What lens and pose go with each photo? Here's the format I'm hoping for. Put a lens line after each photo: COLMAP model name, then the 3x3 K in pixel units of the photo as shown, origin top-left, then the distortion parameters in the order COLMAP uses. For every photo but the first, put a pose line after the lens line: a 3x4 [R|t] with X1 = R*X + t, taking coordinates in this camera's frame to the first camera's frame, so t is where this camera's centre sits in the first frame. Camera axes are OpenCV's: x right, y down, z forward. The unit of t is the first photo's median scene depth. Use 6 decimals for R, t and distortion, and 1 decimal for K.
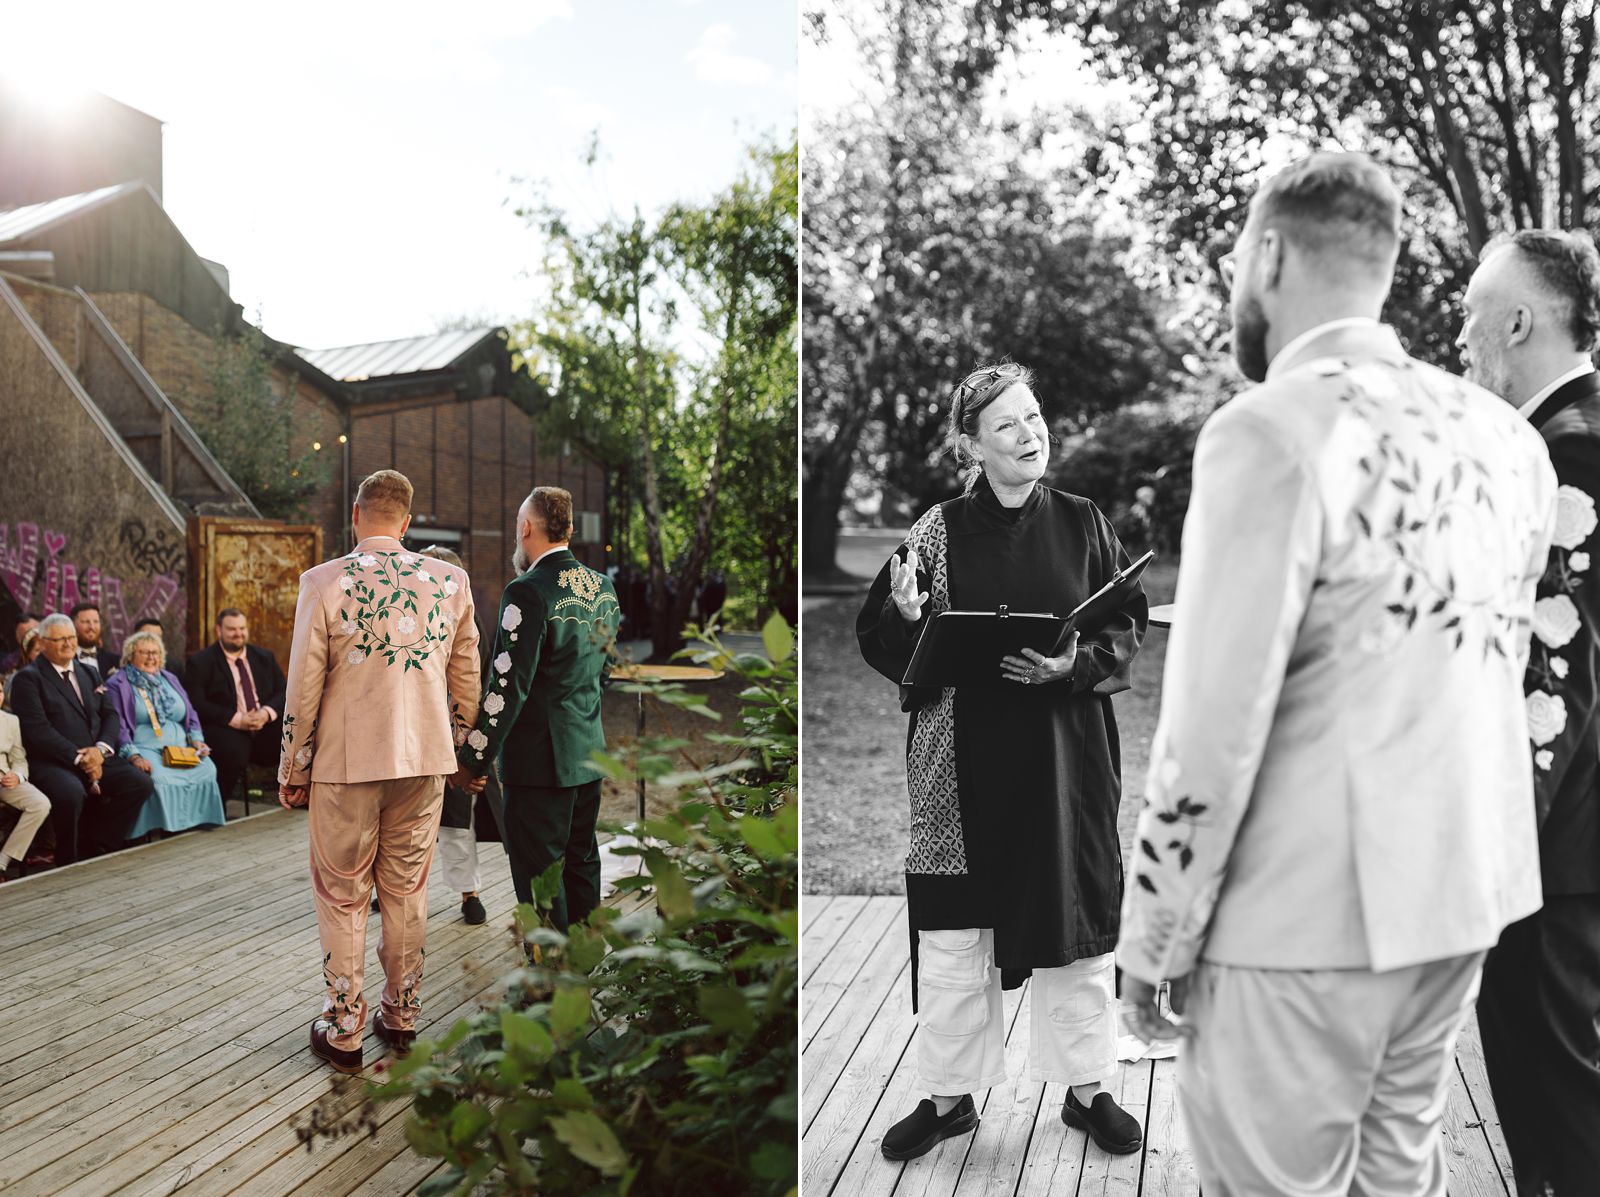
lens RADIAL K [[1666.4, 0, 800.0], [0, 1666.4, 598.5], [0, 0, 1]] dist [-0.114485, -0.002661]
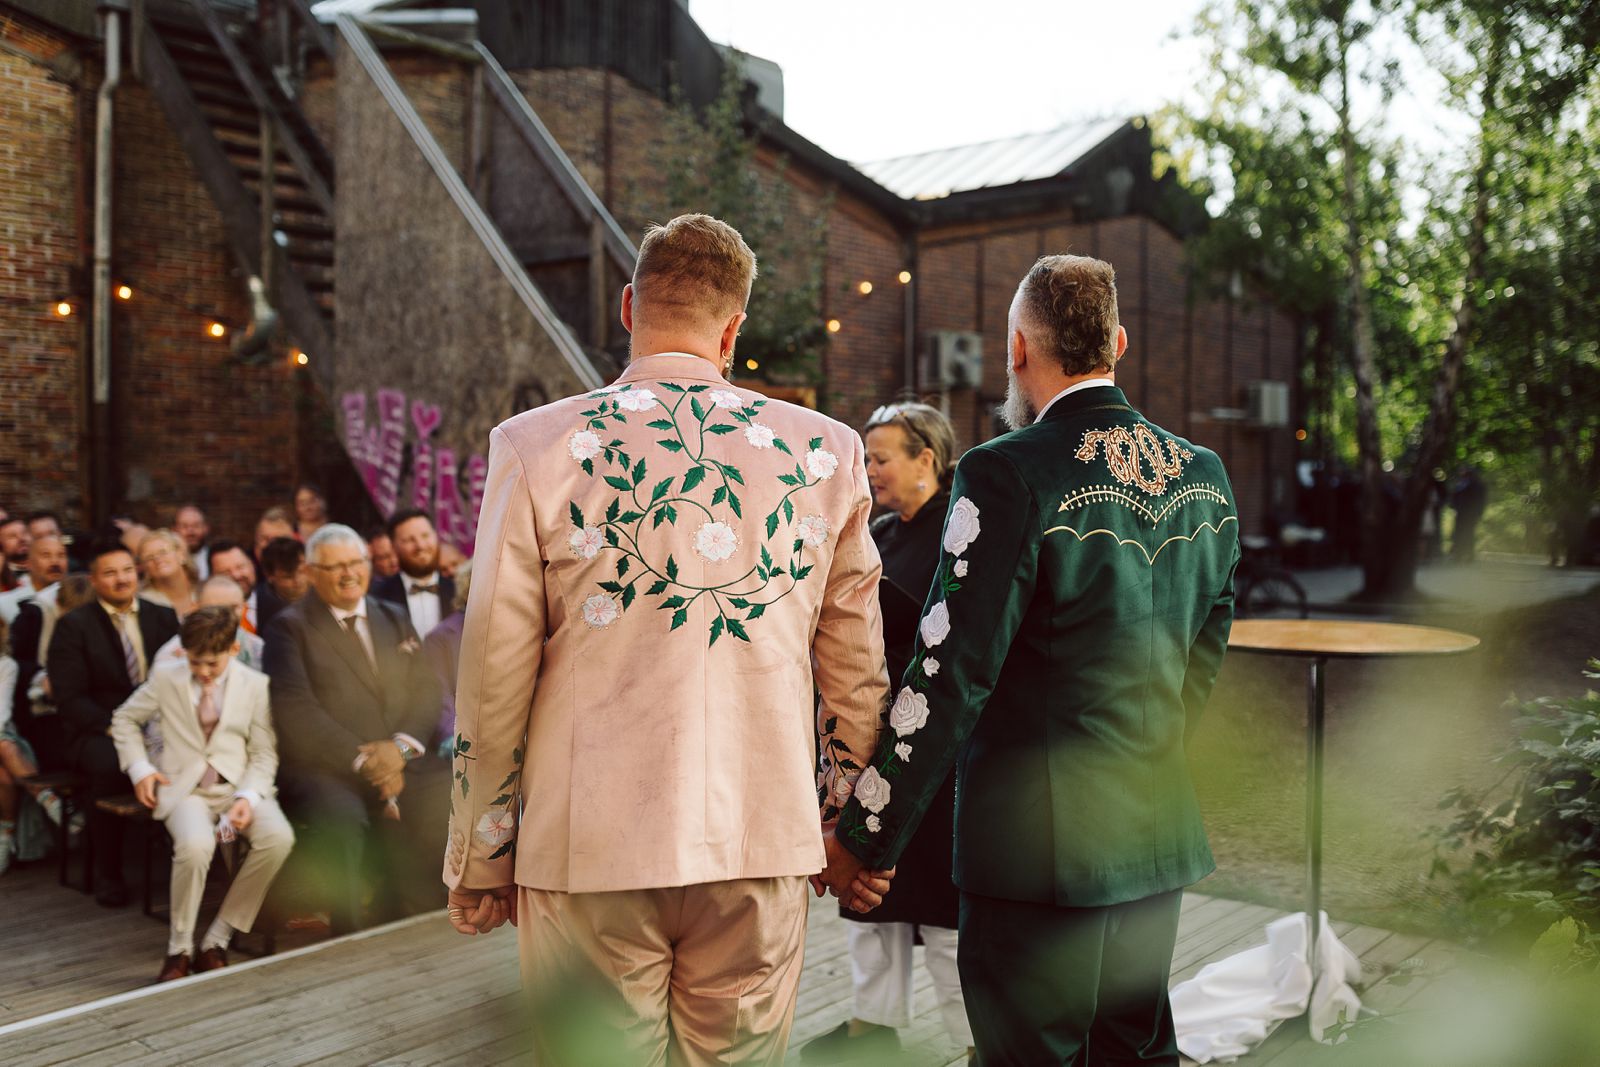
lens RADIAL K [[1963.6, 0, 908.4], [0, 1963.6, 528.3], [0, 0, 1]] dist [0.057078, -0.024546]
pose [[0.946263, 0.002524, -0.323388, -0.008632], [-0.000248, 0.999975, 0.007079, 0.005041], [0.323398, -0.006619, 0.946240, 0.296101]]
